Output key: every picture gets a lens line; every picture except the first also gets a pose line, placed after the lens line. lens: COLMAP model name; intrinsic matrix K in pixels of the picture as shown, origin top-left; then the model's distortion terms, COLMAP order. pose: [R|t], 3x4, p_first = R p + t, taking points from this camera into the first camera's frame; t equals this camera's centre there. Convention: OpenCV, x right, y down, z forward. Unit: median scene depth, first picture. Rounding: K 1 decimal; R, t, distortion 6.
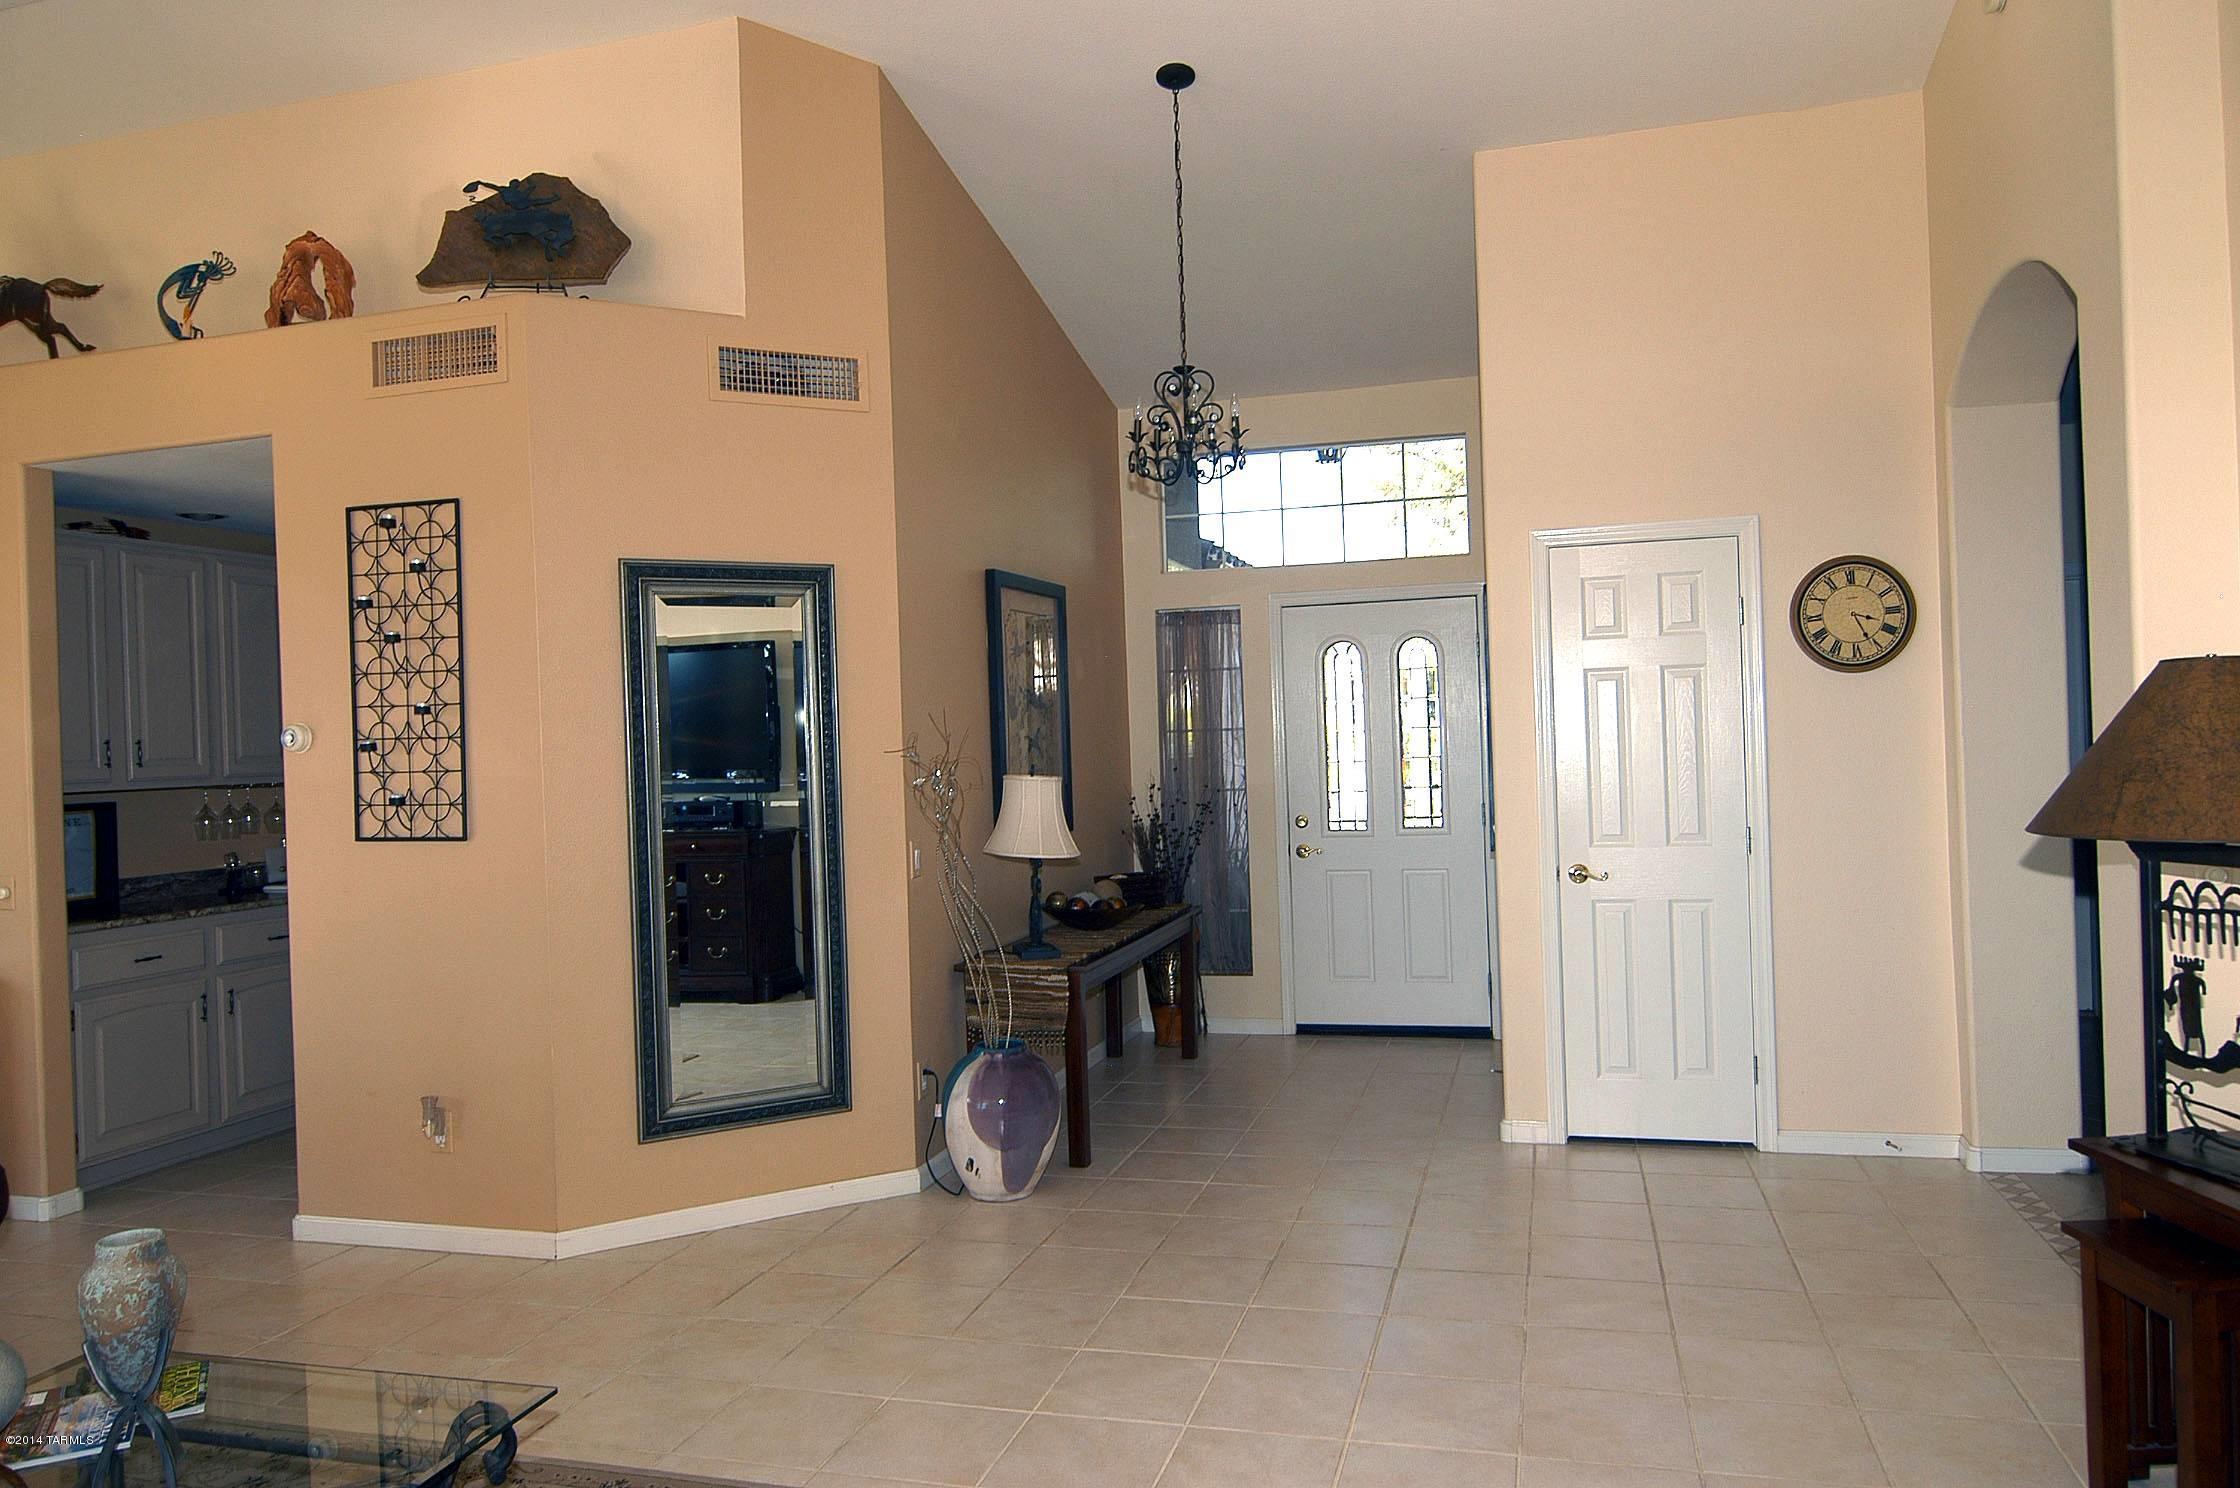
lens RADIAL K [[1517.1, 0, 1136.3], [0, 1517.1, 750.9], [0, 0, 1]] dist [-0.000547, -0.005337]
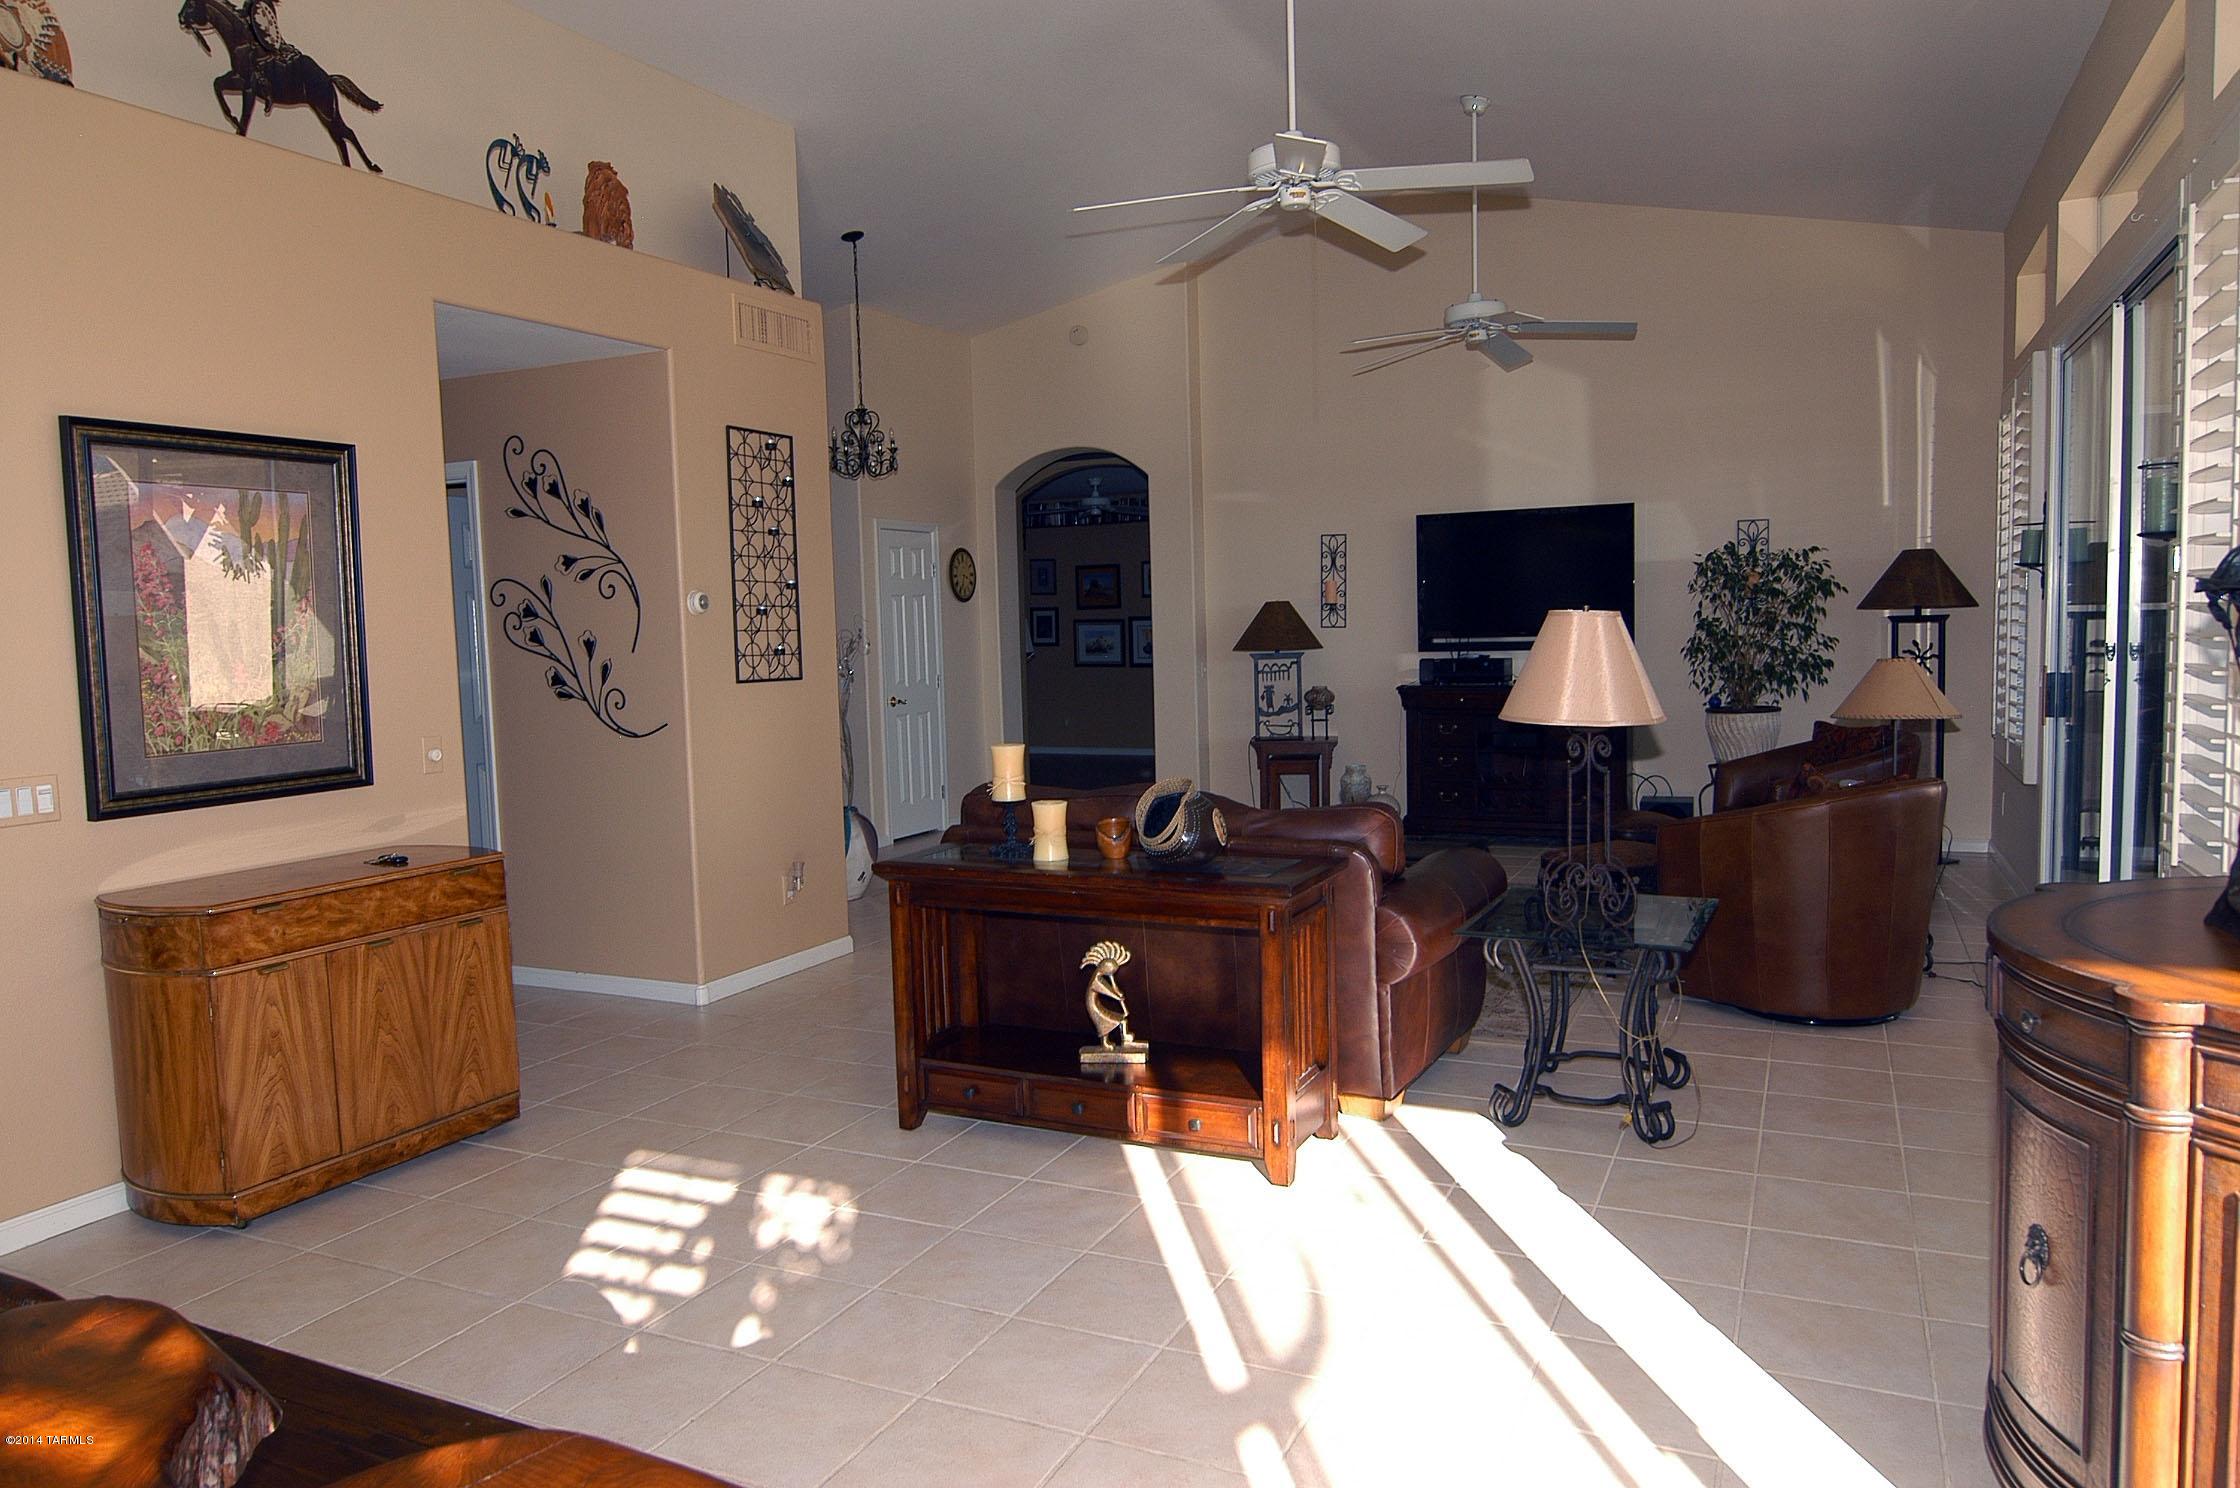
lens RADIAL K [[1432.4, 0, 1120.0], [0, 1432.4, 744.0], [0, 0, 1]] dist [-0.007884, -0.001219]
pose [[0.177099, -0.054977, 0.982656, -1.668766], [0.026256, 0.998347, 0.051123, 0.057170], [-0.983843, 0.016747, 0.178250, 0.455992]]
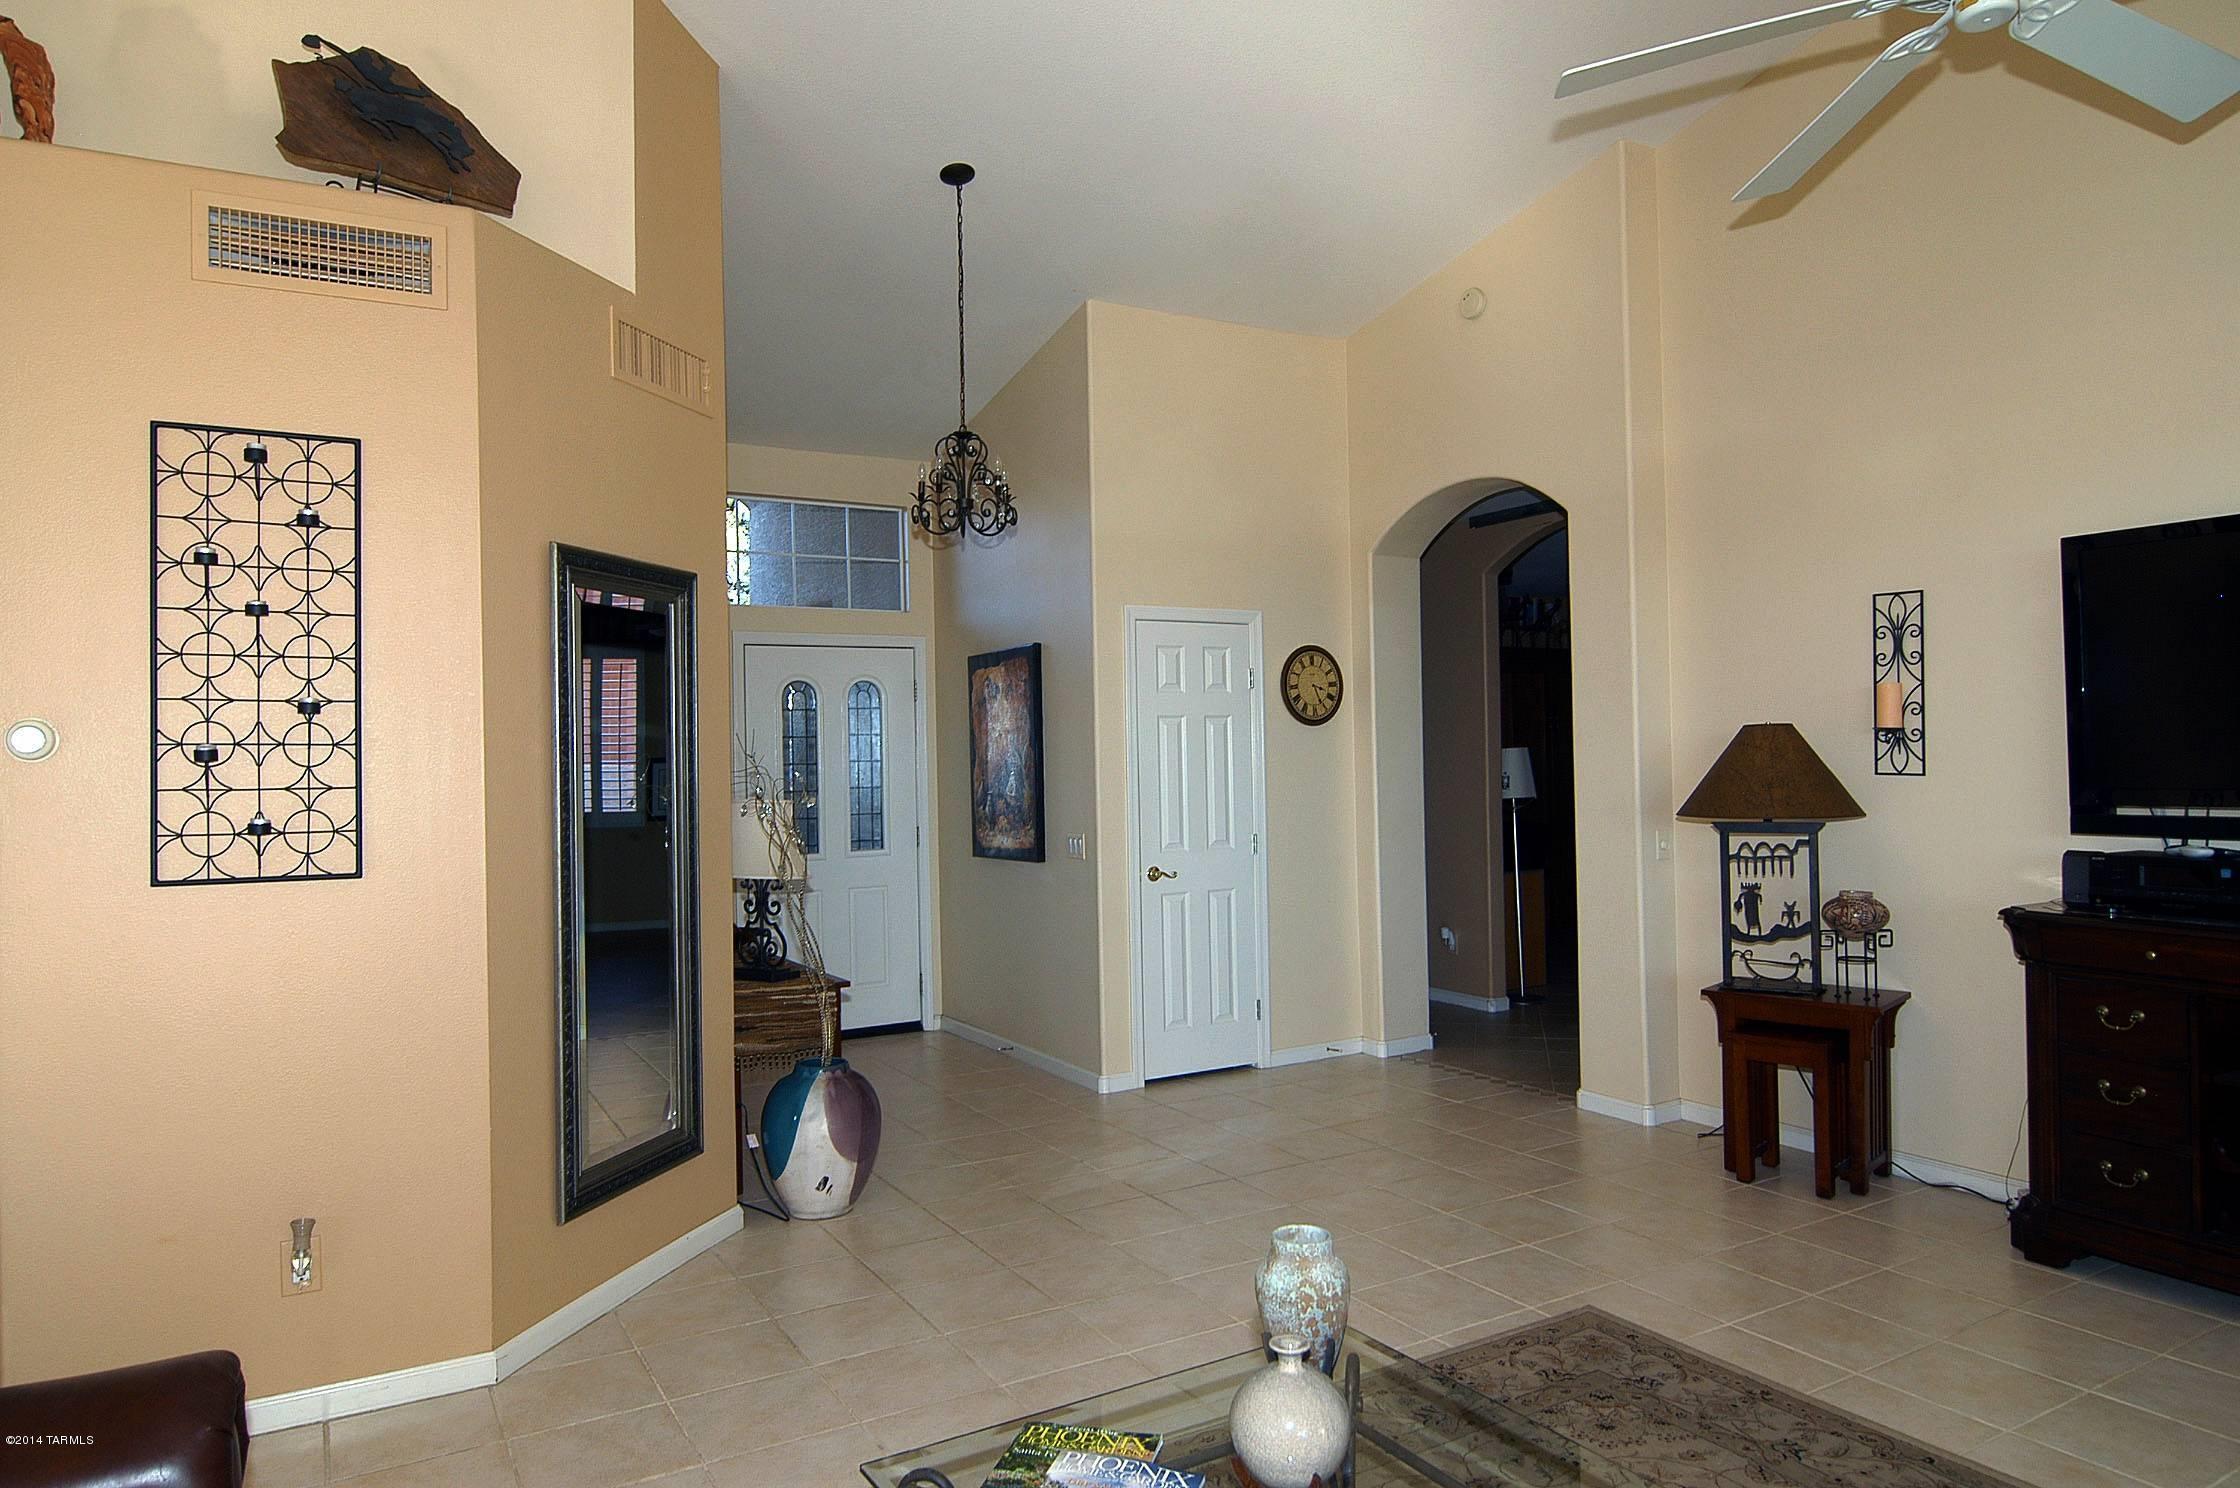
lens RADIAL K [[1405.7, 0, 1147.7], [0, 1405.7, 747.6], [0, 0, 1]] dist [-0.002467, -0.003118]
pose [[0.690738, 0.024682, 0.722683, -0.668110], [0.000093, 0.999414, -0.034223, 0.016821], [-0.723105, 0.023706, 0.690331, 0.203665]]
